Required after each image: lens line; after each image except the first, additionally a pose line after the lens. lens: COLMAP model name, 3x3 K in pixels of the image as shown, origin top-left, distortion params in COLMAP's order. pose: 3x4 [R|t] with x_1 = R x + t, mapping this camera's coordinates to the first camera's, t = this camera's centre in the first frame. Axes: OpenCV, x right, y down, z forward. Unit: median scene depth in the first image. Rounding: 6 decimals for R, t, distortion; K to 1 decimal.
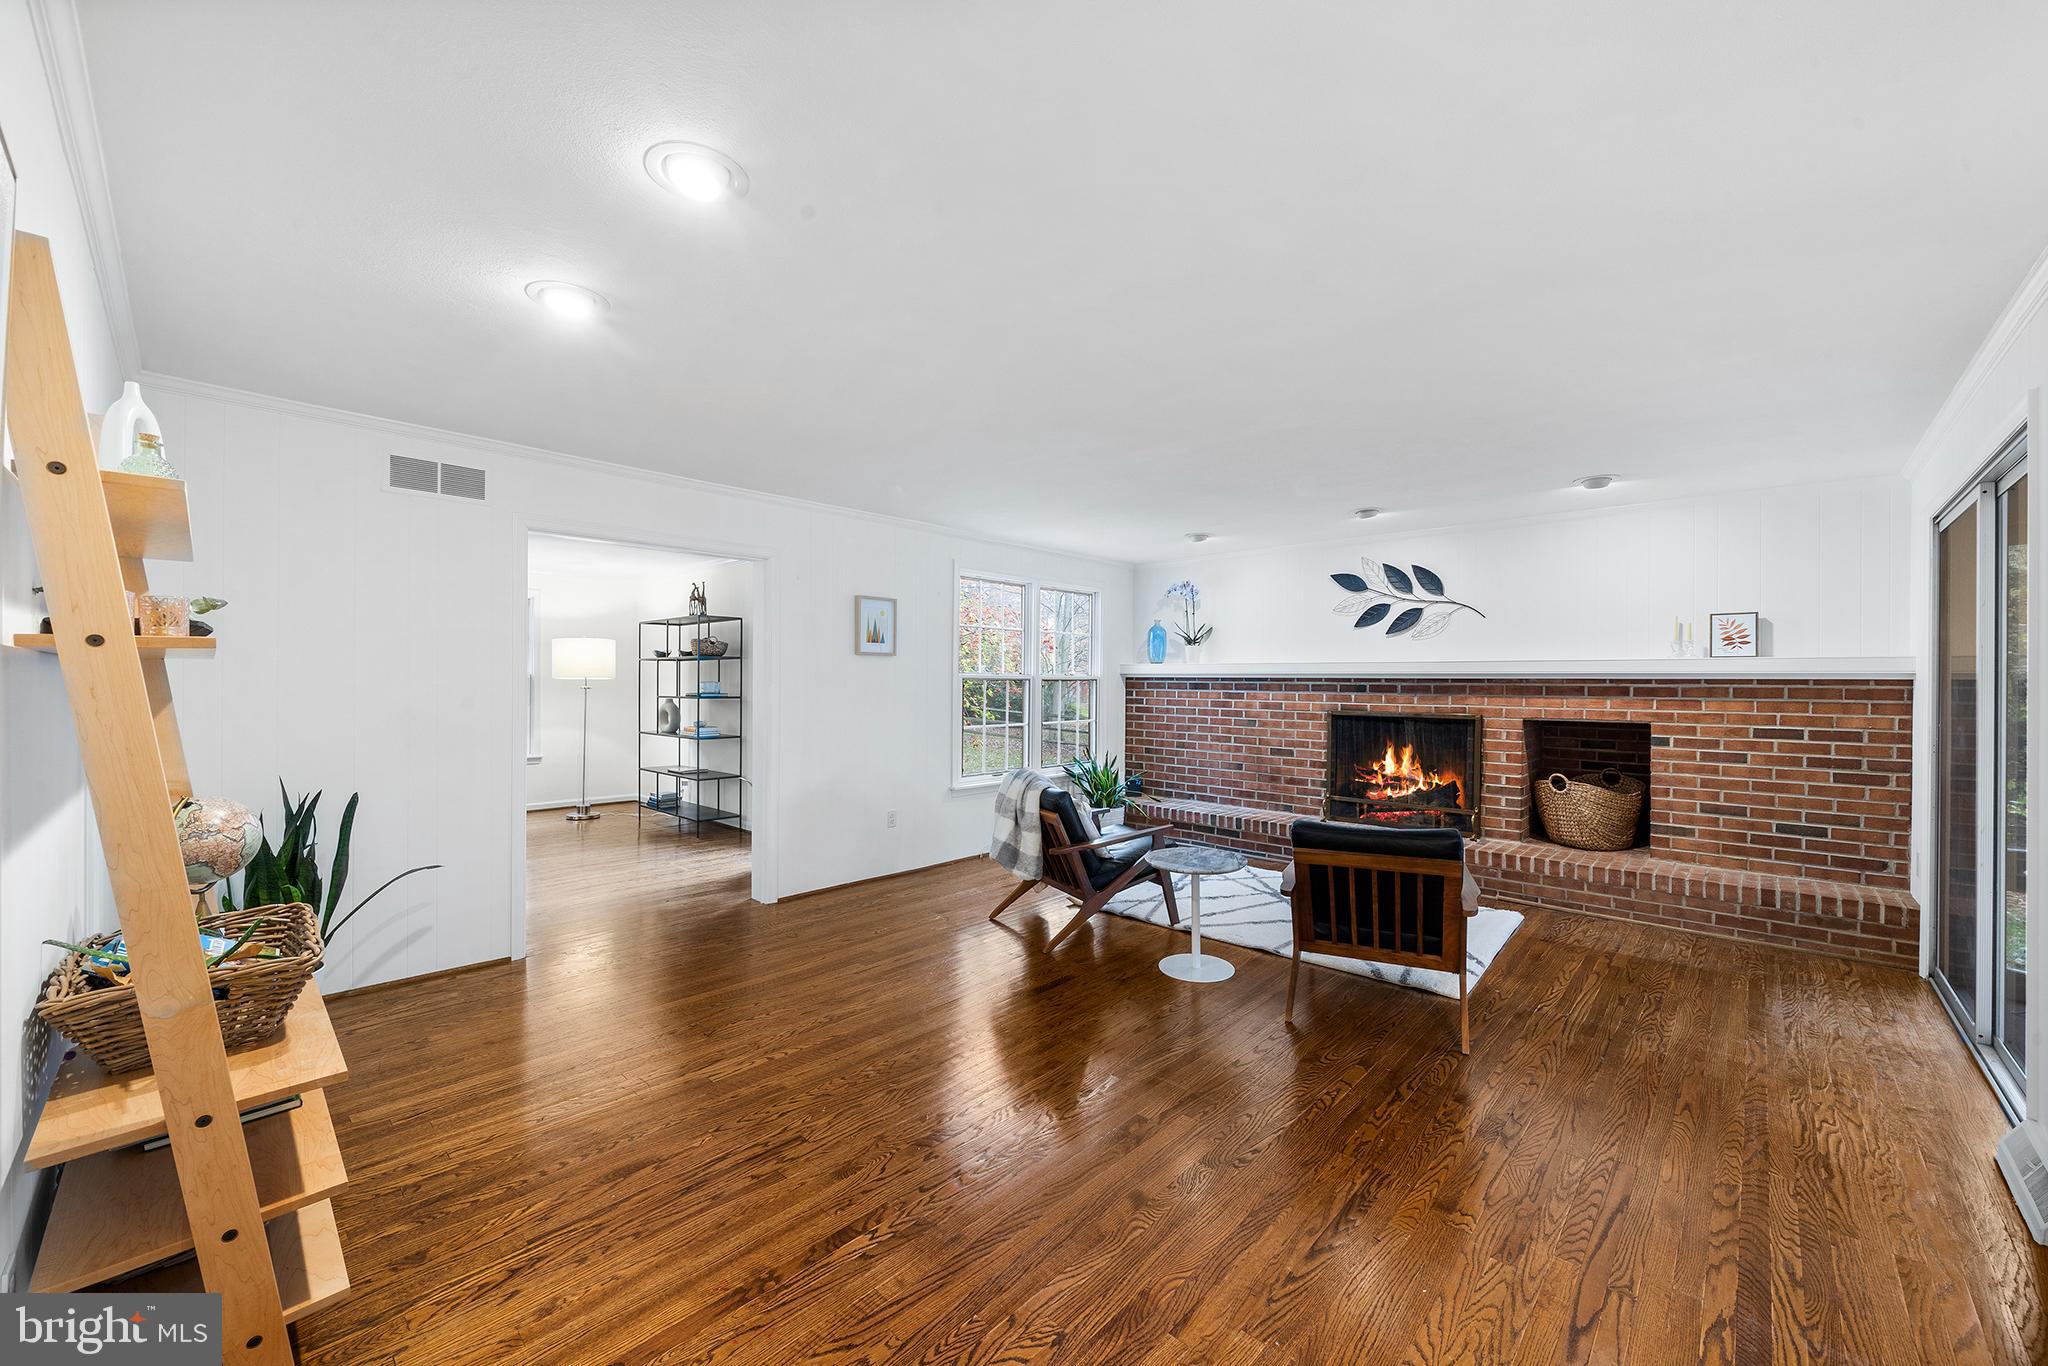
lens RADIAL K [[769.7, 0, 1023.6], [0, 769.7, 686.1], [0, 0, 1]] dist [-0.002022, 0.000147]
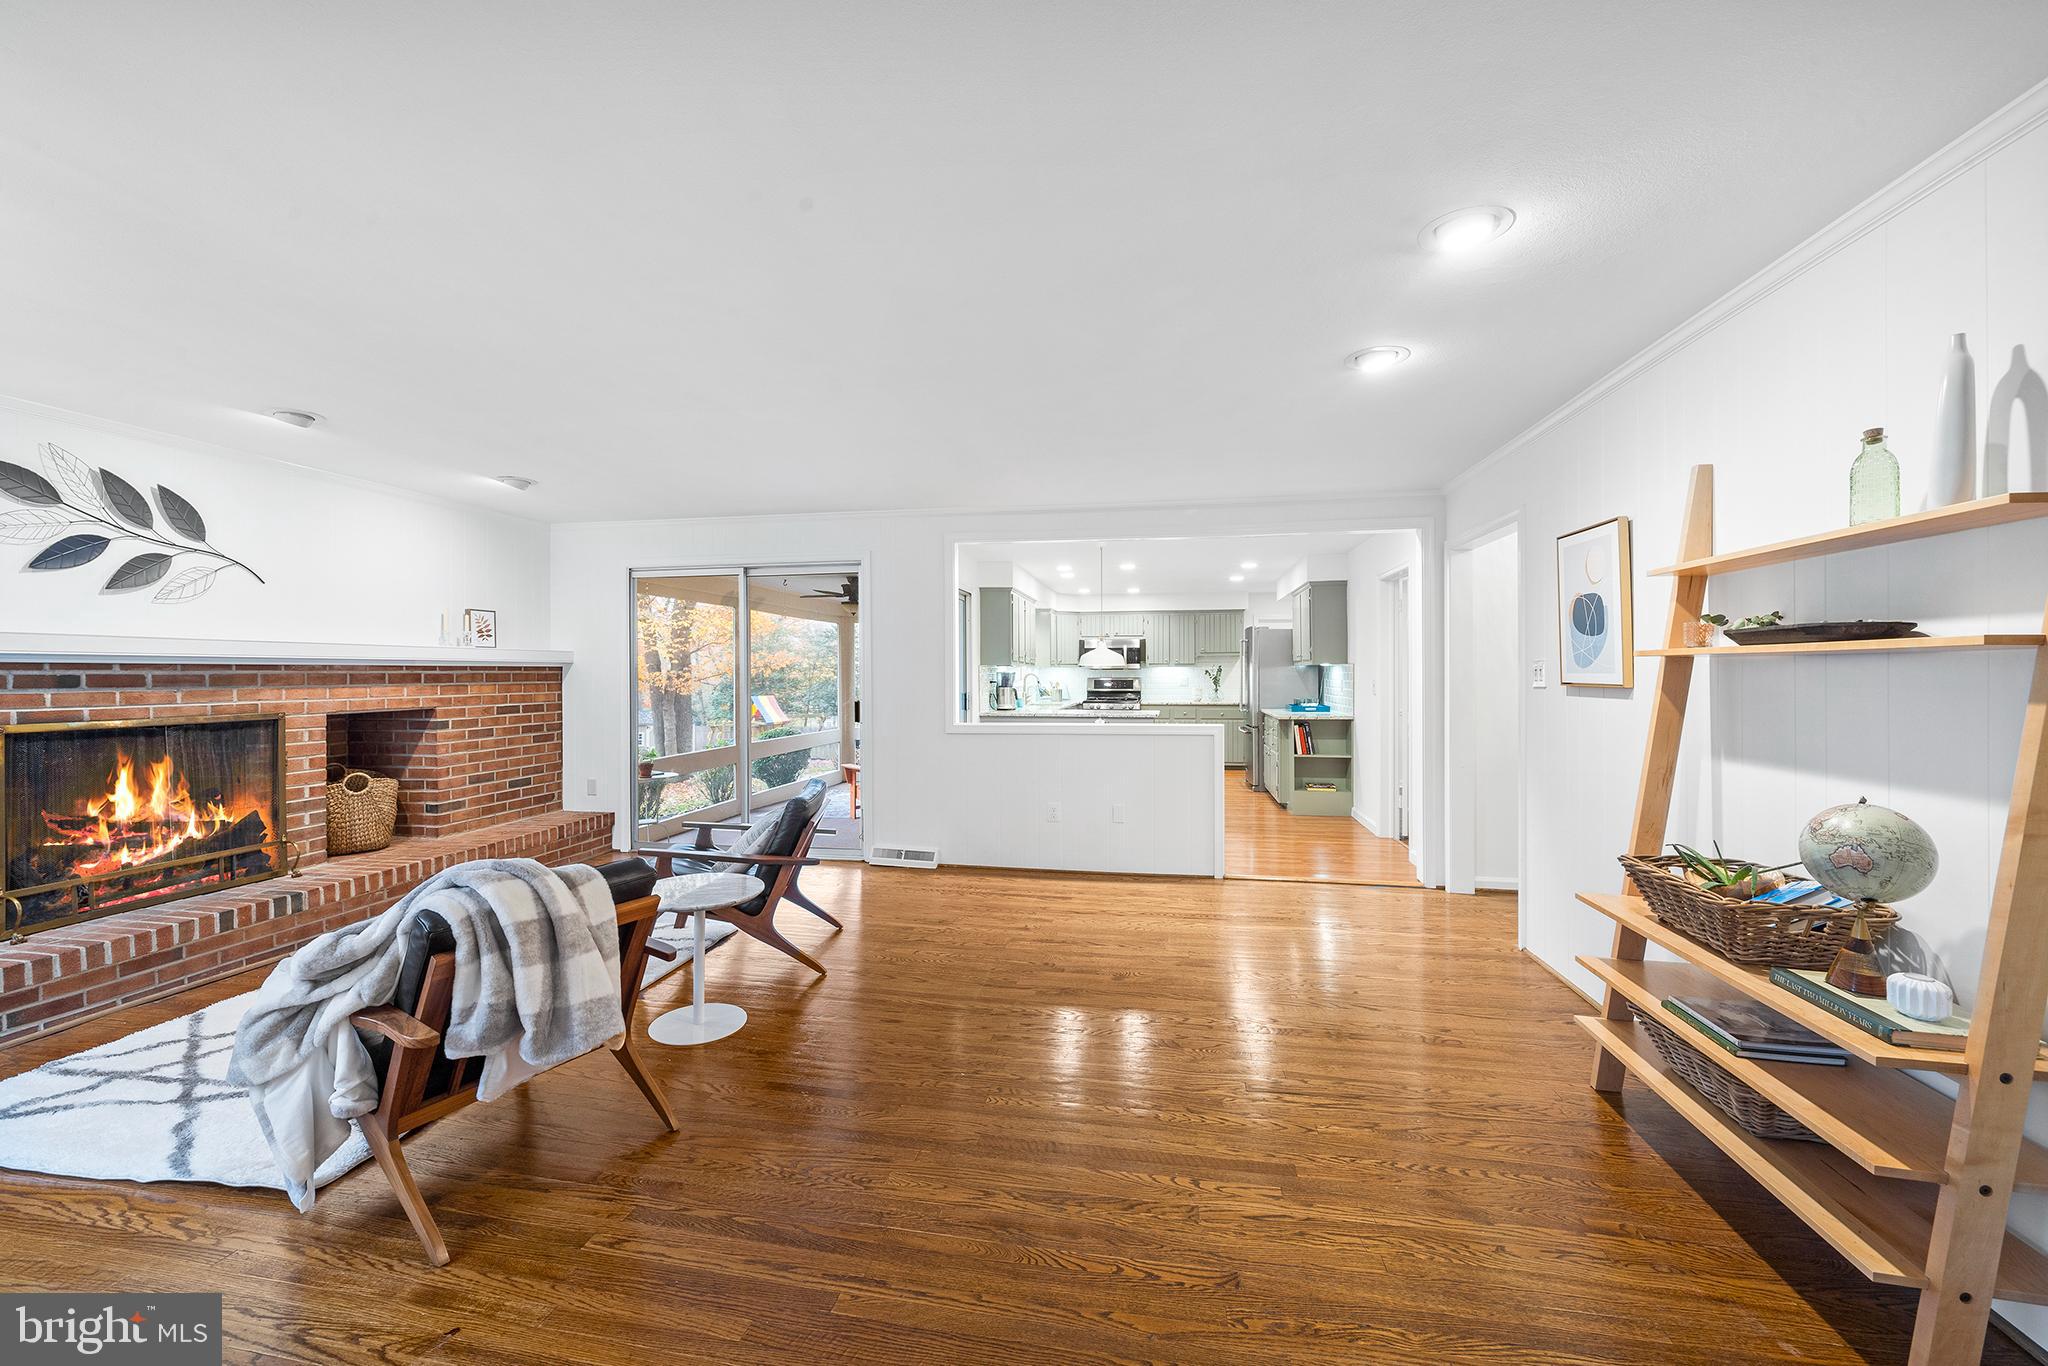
lens RADIAL K [[769.7, 0, 1029.0], [0, 769.7, 675.6], [0, 0, 1]] dist [-0.002022, 0.000147]
pose [[-0.528858, -0.010760, 0.848642, -0.444347], [0.001880, 0.999902, 0.013849, -0.008172], [-0.848709, 0.008920, -0.528786, 0.779553]]
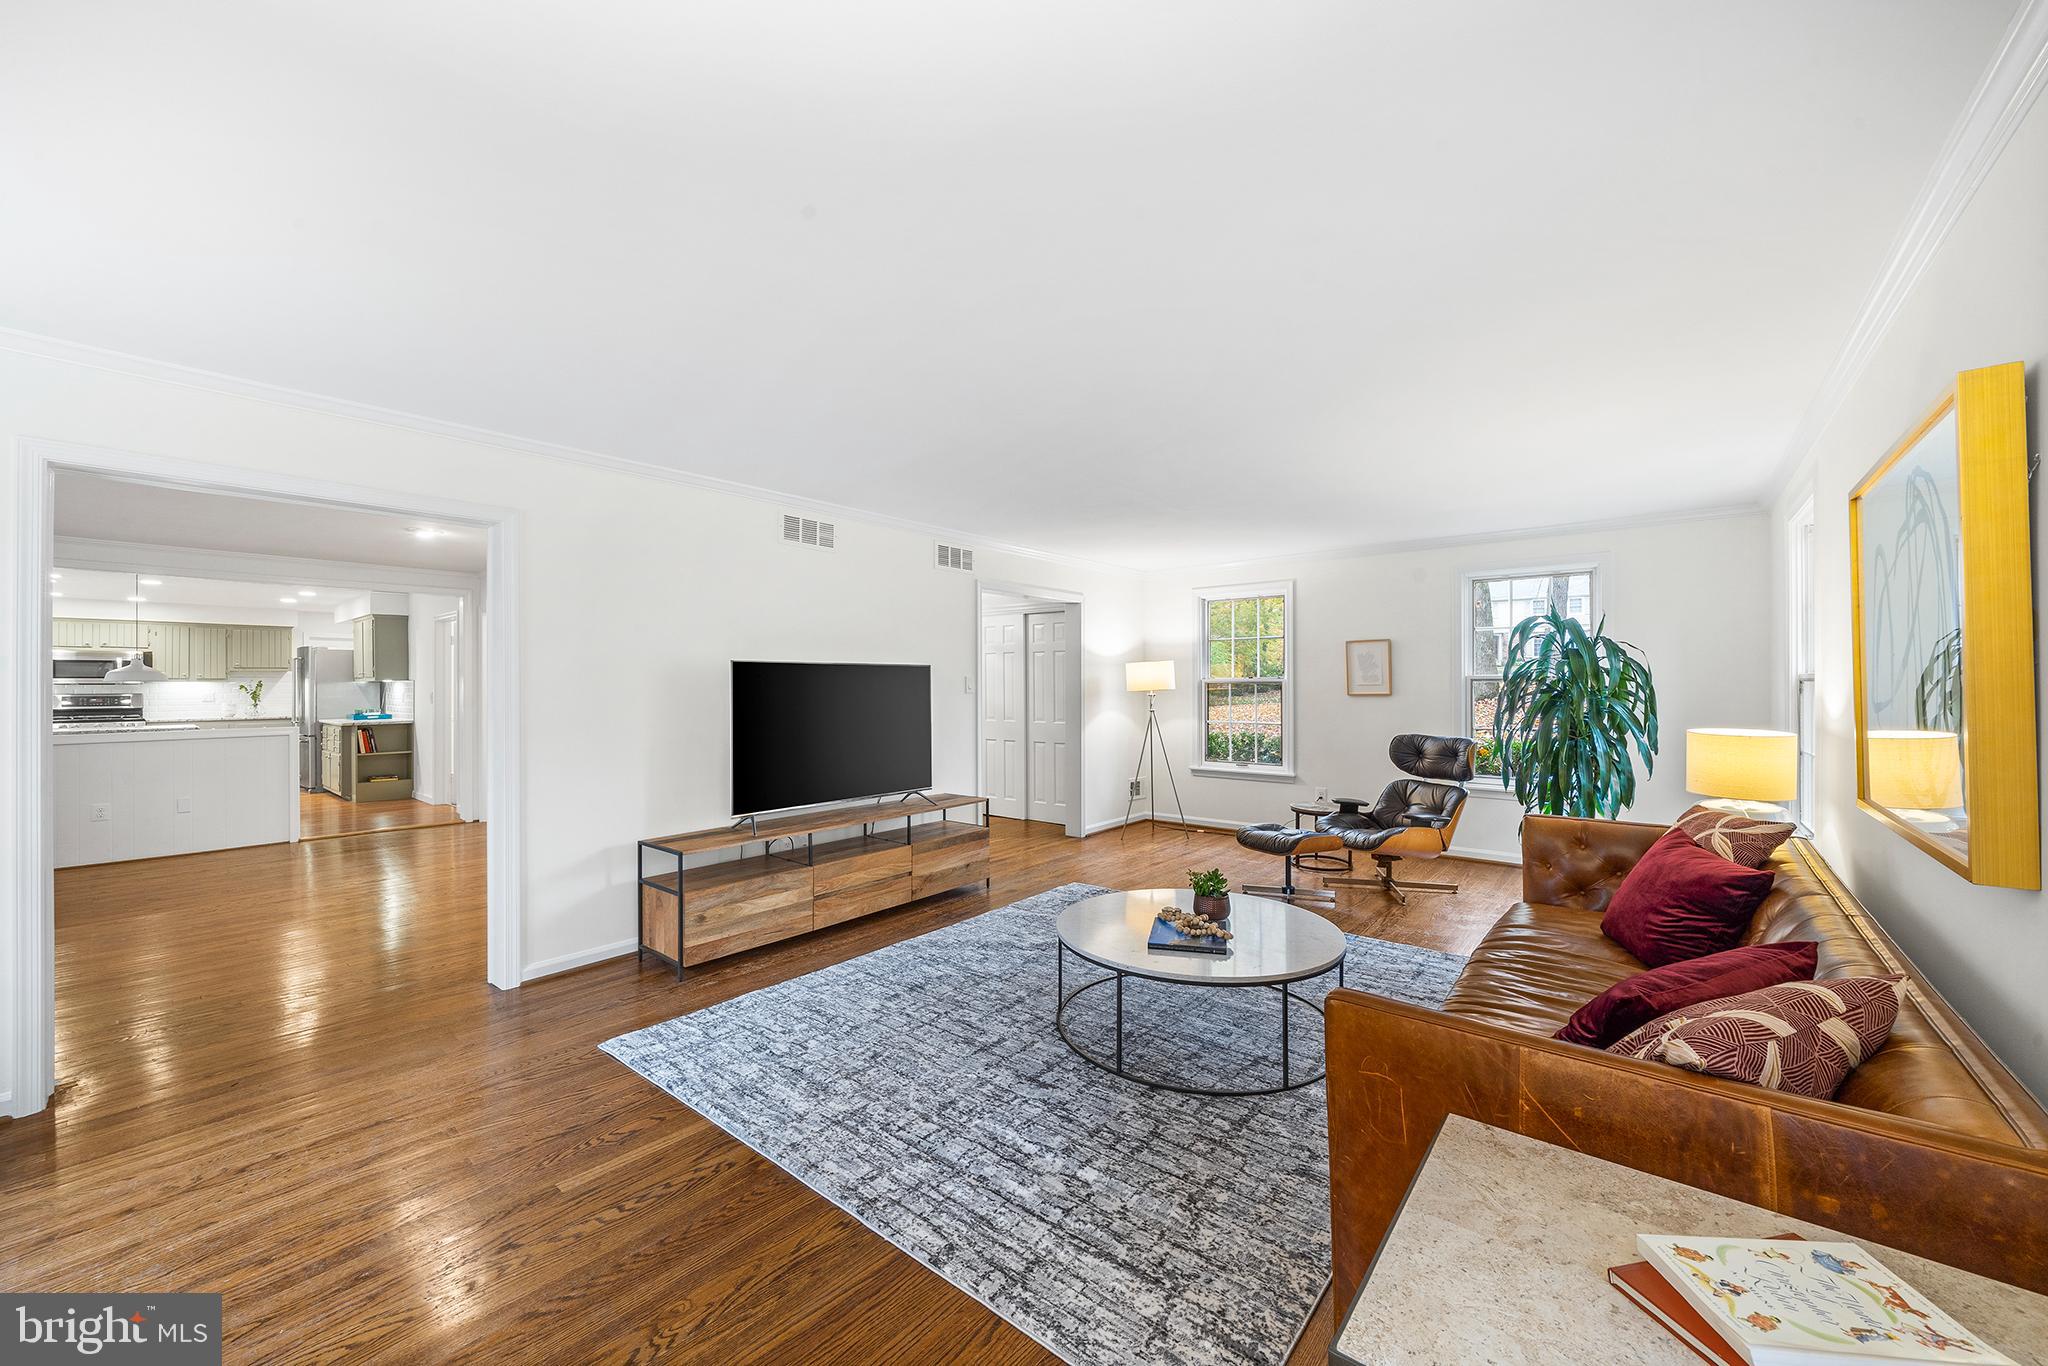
lens RADIAL K [[769.7, 0, 1022.7], [0, 769.7, 685.8], [0, 0, 1]] dist [-0.002022, 0.000147]
pose [[-0.998656, -0.002869, -0.051754, -0.597495], [-0.003358, 0.999951, 0.009350, -0.011203], [0.051725, 0.009511, -0.998616, 0.992044]]
